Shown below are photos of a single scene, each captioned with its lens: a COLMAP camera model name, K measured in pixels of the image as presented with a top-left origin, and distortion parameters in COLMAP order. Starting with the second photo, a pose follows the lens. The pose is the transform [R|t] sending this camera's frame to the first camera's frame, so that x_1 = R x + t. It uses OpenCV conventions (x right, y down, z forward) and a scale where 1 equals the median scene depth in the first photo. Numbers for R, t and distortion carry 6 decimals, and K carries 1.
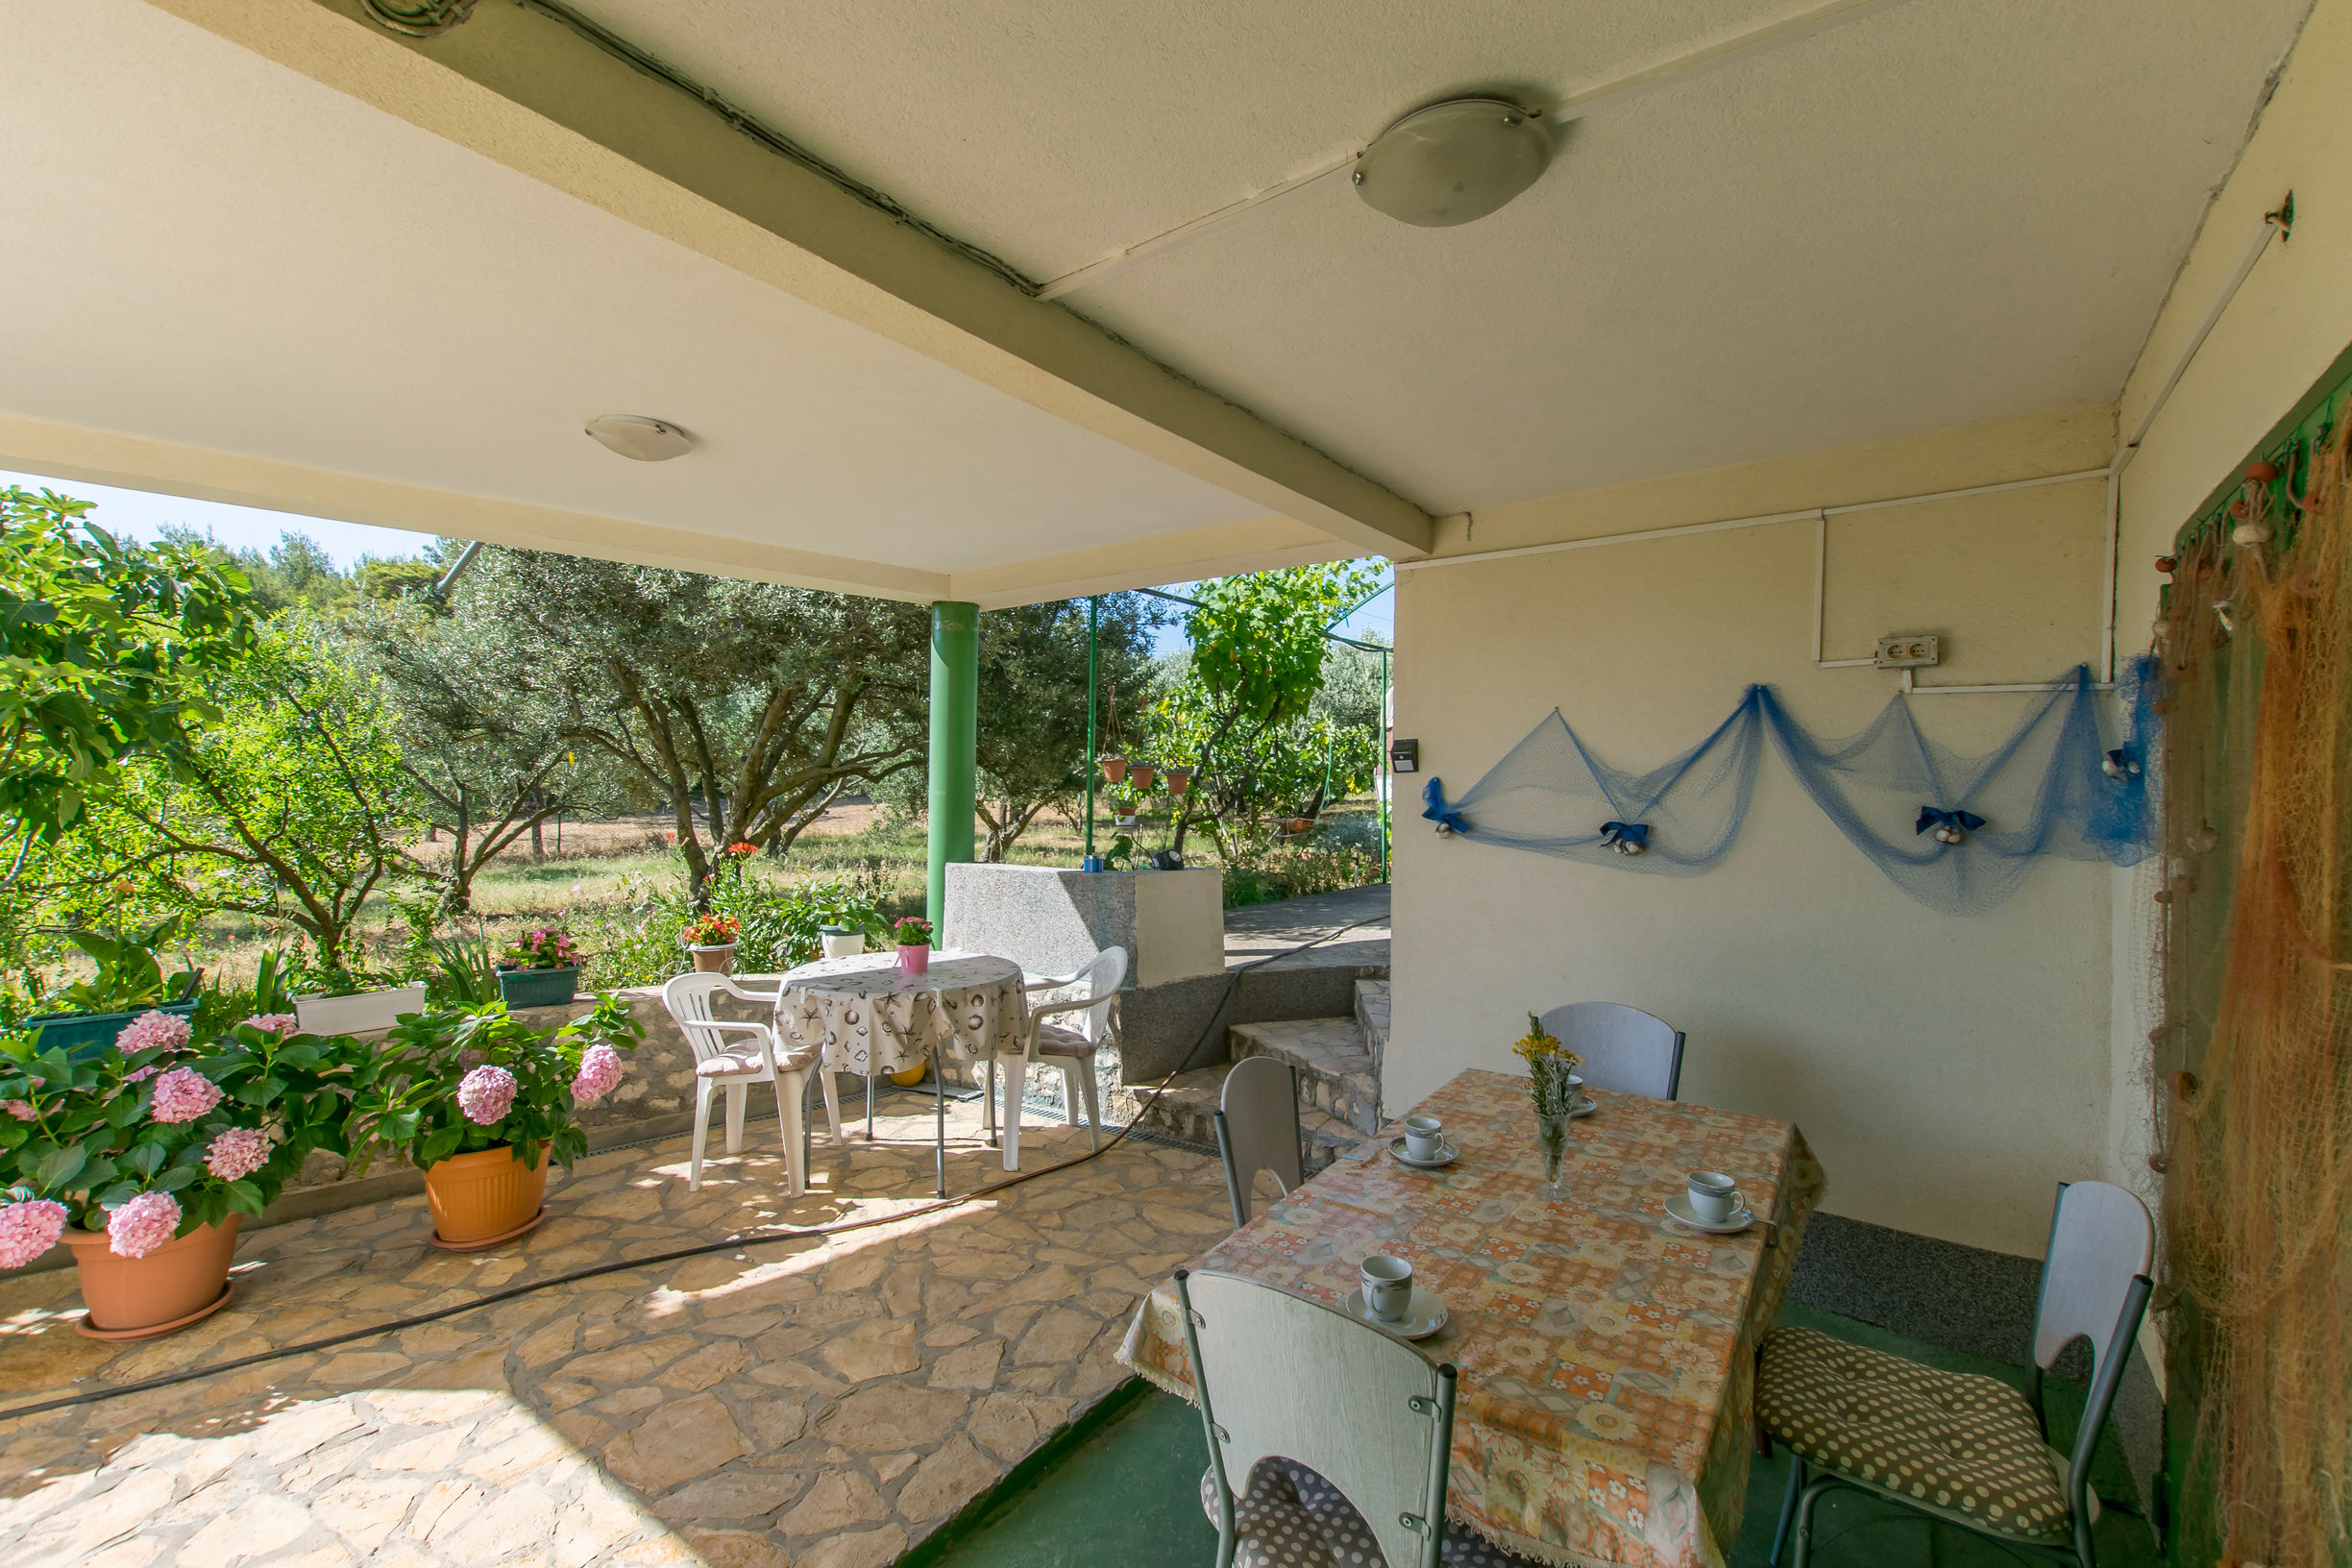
lens RADIAL K [[1016.2, 0, 1176.0], [0, 1016.2, 784.0], [0, 0, 1]] dist [0.008615, -0.000433]
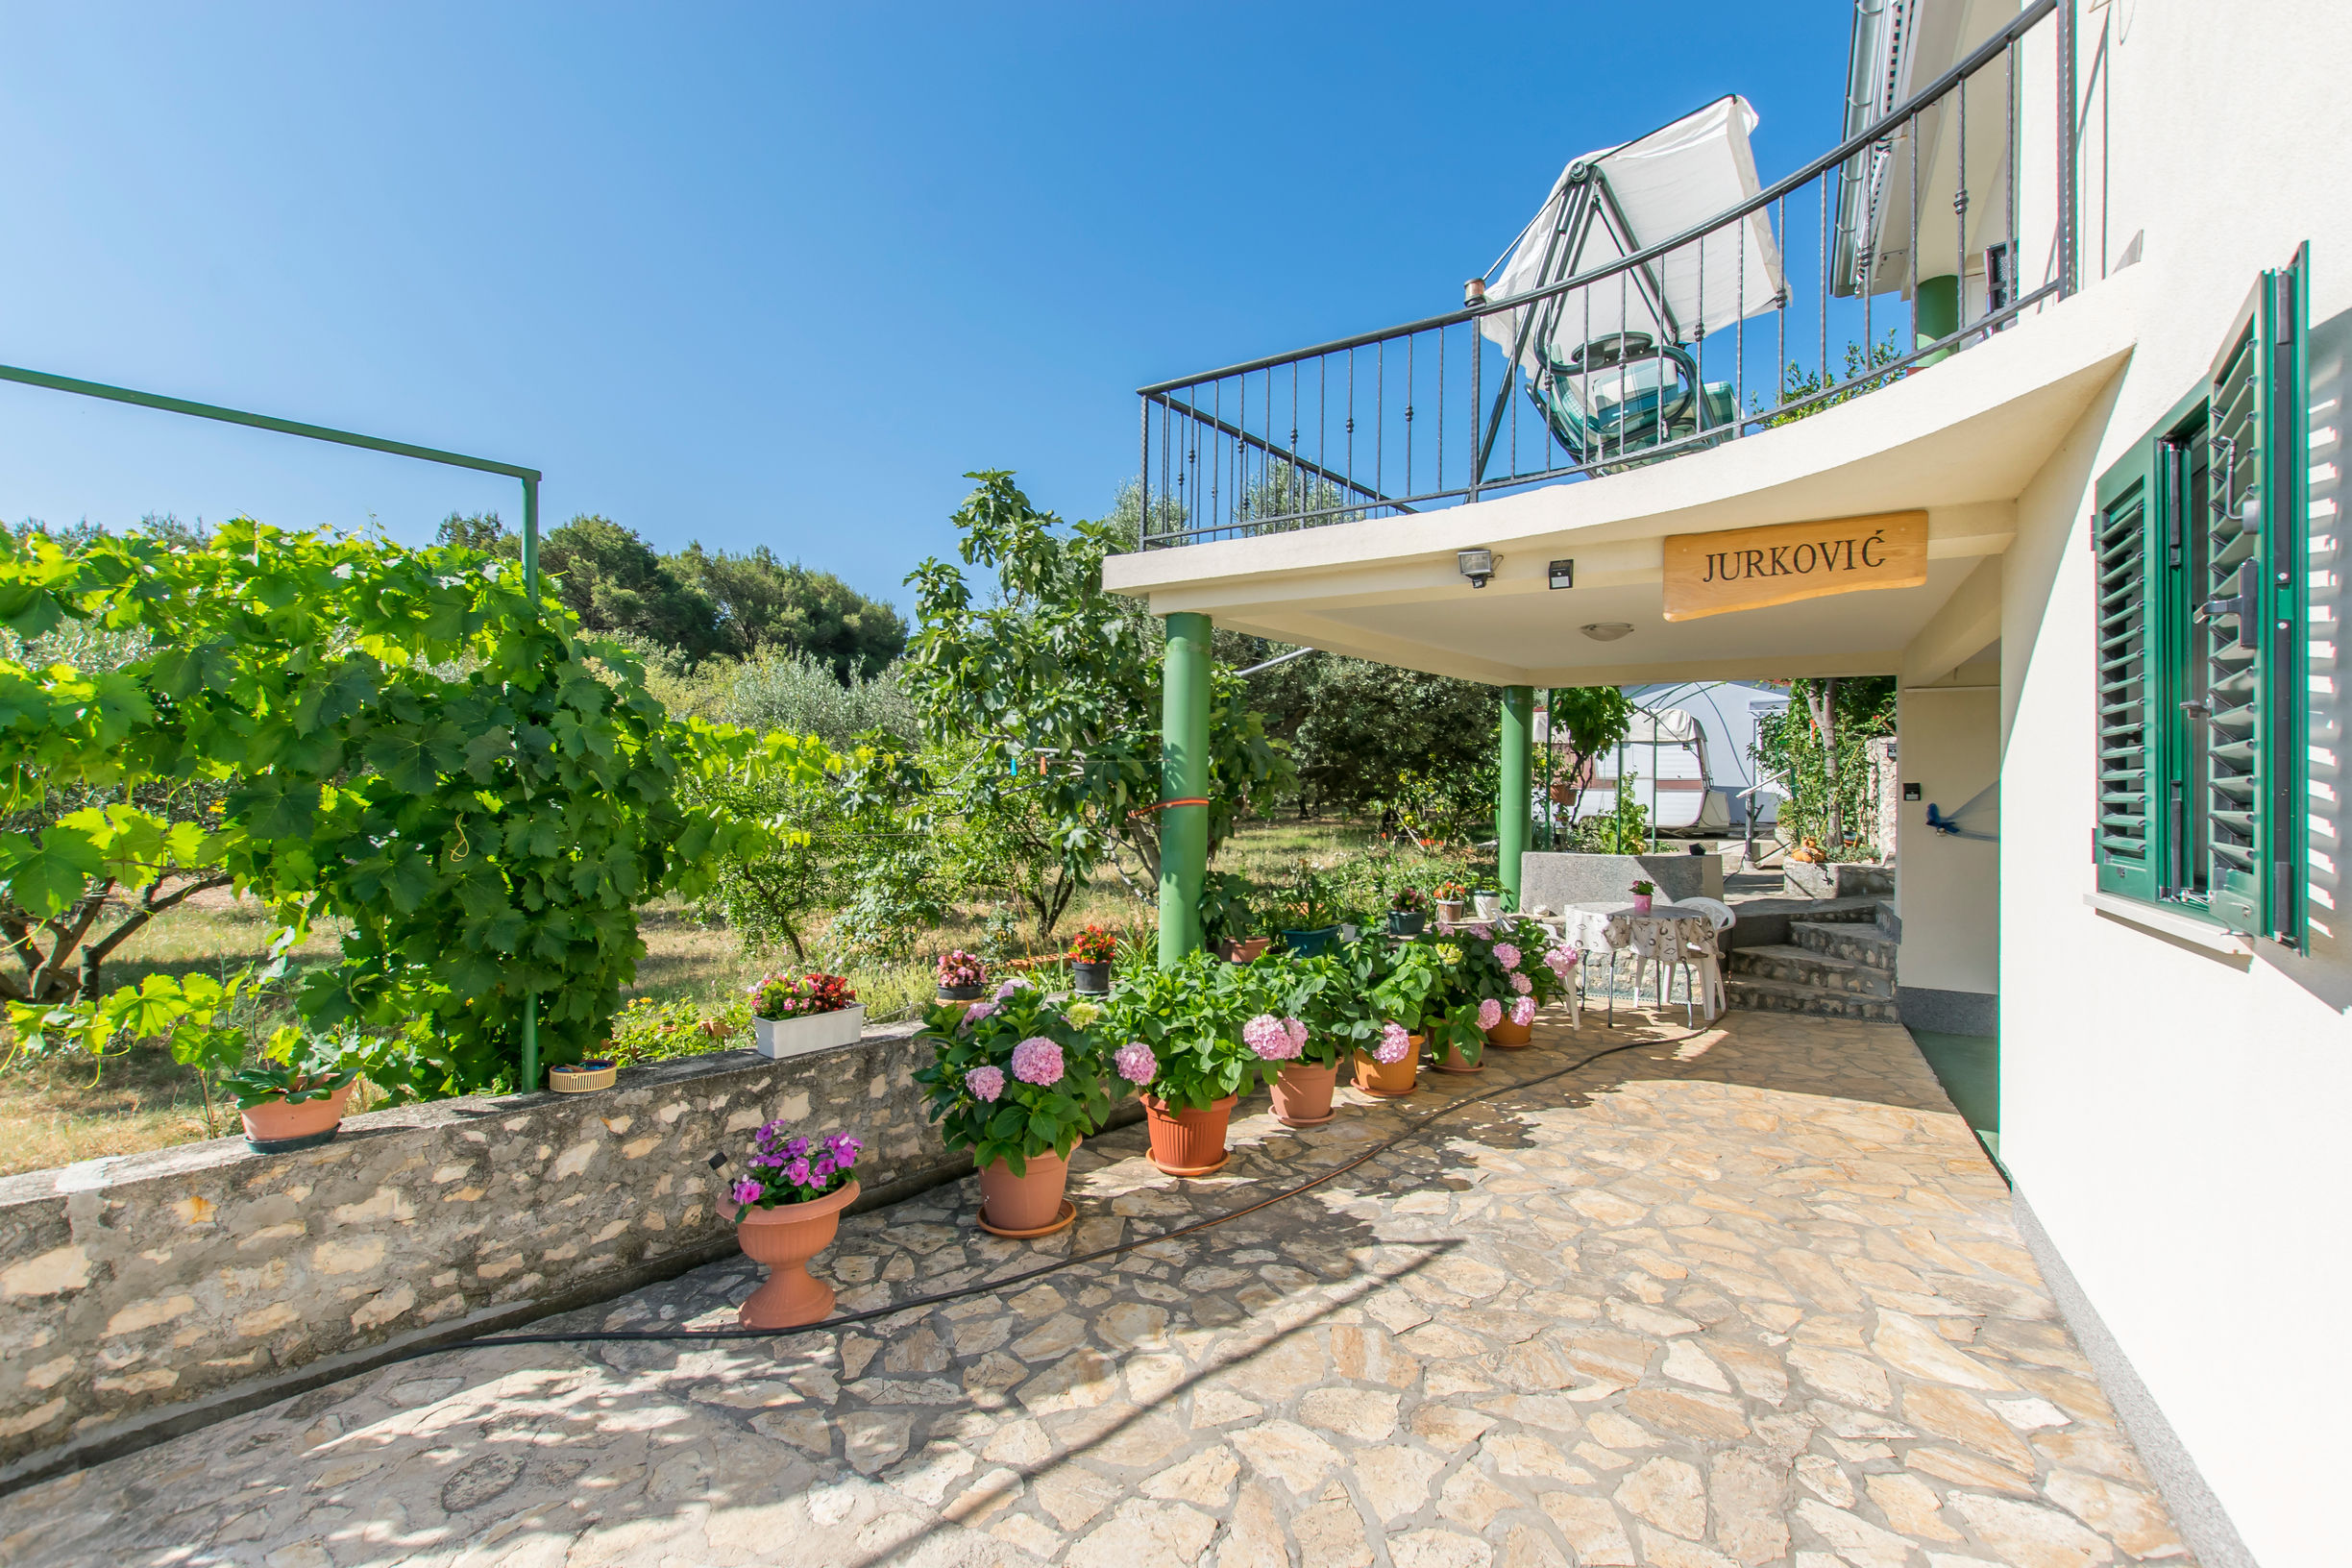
lens RADIAL K [[1016.2, 0, 1176.0], [0, 1016.2, 784.0], [0, 0, 1]] dist [0.008615, -0.000433]
pose [[0.993952, 0.006057, 0.109652, -1.509344], [-0.005858, 0.999981, -0.002129, -0.033853], [-0.109662, 0.001474, 0.993968, -0.815252]]
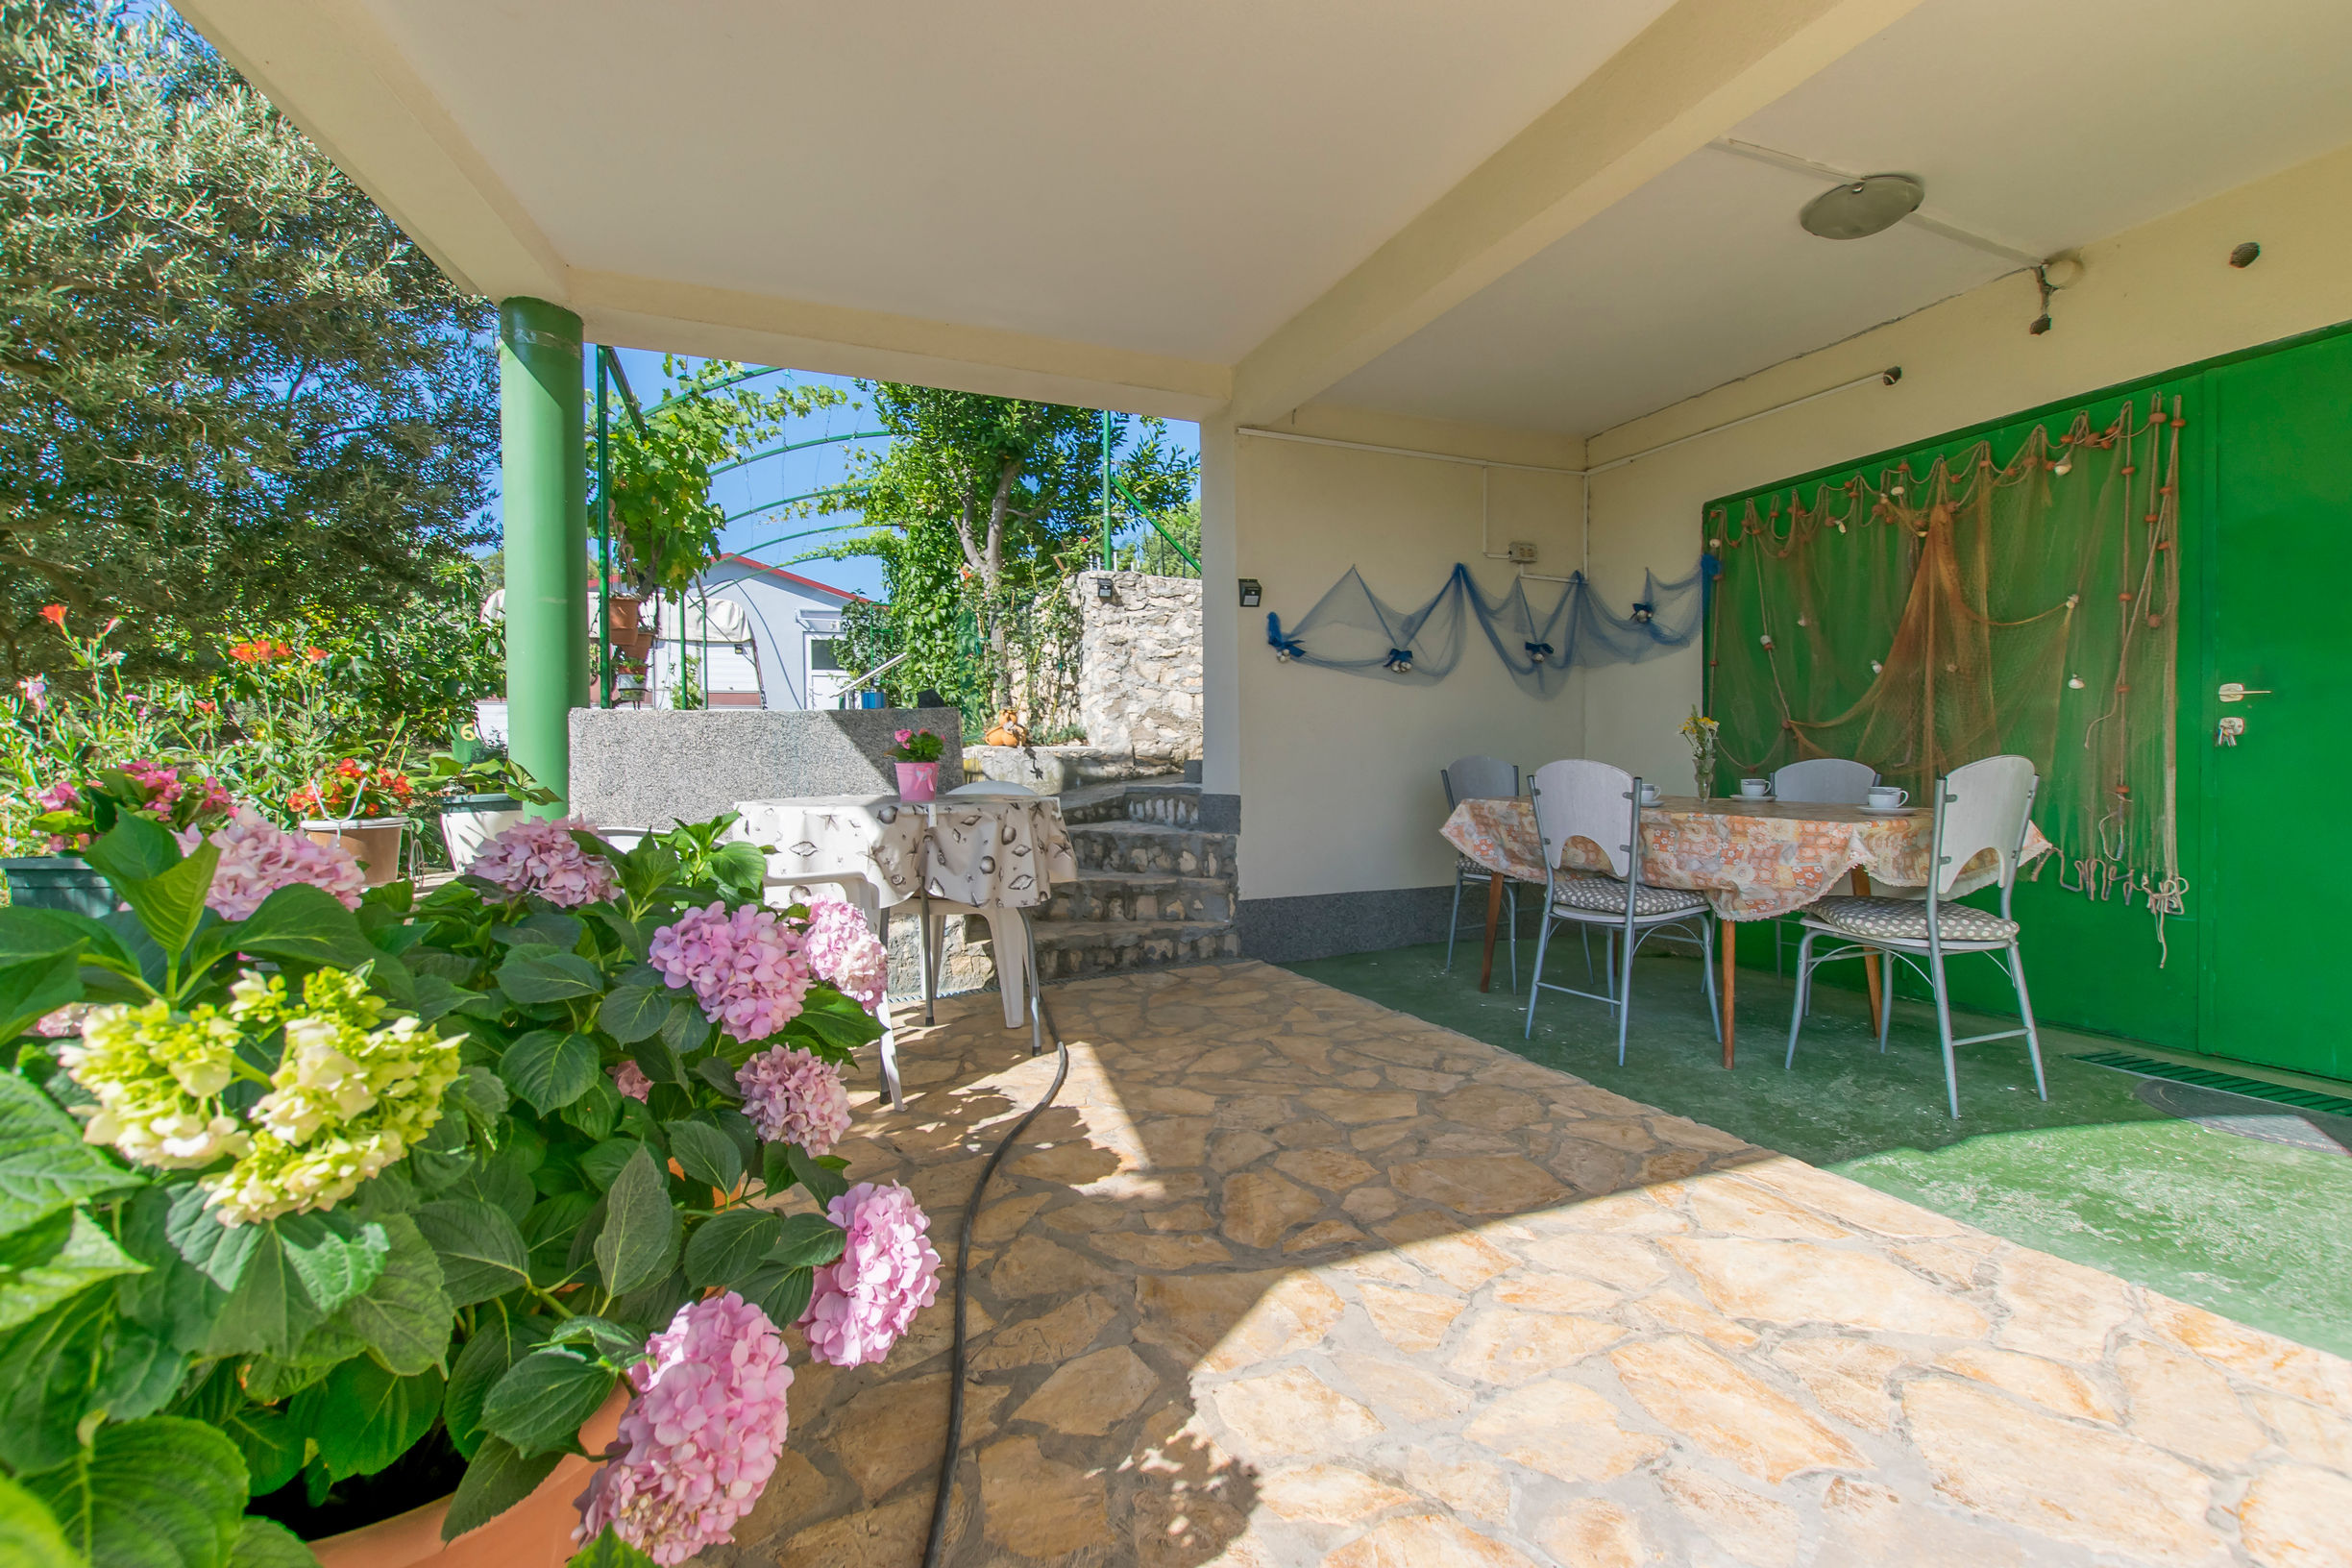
lens RADIAL K [[1016.2, 0, 1176.0], [0, 1016.2, 784.0], [0, 0, 1]] dist [0.008615, -0.000433]
pose [[0.504447, -0.030930, 0.862888, -0.966029], [0.012254, 0.999514, 0.028664, 0.182828], [-0.863355, -0.003886, 0.504581, 0.541843]]
